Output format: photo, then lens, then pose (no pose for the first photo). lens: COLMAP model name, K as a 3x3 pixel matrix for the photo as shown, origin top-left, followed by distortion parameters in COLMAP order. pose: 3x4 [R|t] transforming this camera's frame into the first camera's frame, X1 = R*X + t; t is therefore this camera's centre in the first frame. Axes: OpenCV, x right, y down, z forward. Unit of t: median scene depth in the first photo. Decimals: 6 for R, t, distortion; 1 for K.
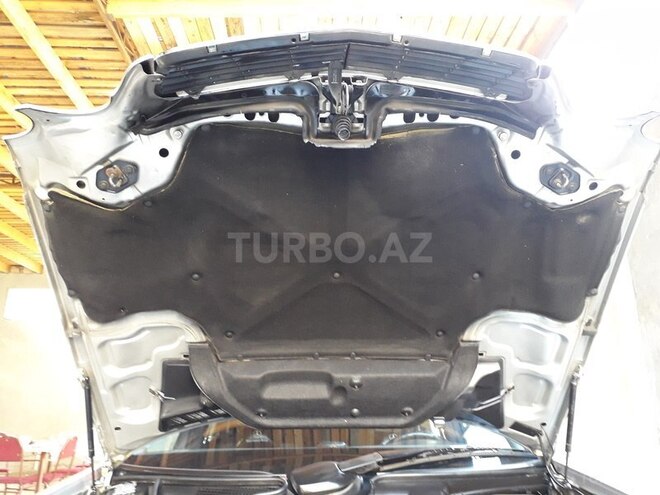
lens RADIAL K [[553.0, 0, 330.0], [0, 553.0, 247.5], [0, 0, 1]] dist [0.045961, -0.007722]
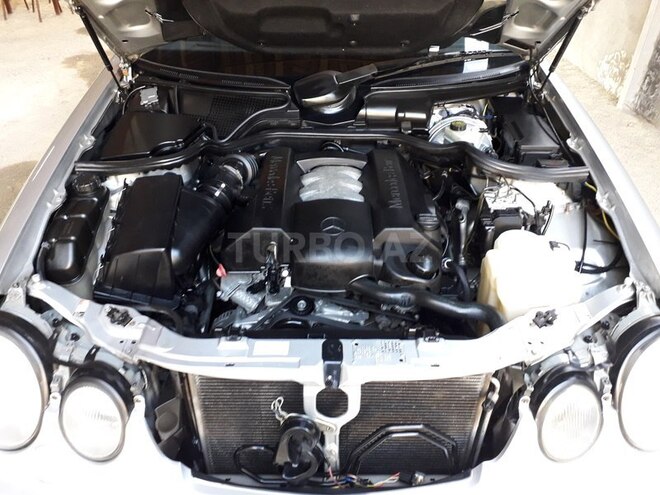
lens RADIAL K [[553.0, 0, 330.0], [0, 553.0, 247.5], [0, 0, 1]] dist [0.045961, -0.007722]
pose [[0.999669, 0.019751, -0.016482, 0.028050], [0.002264, 0.570682, 0.821168, -0.329792], [0.025625, -0.820934, 0.570449, 0.105910]]
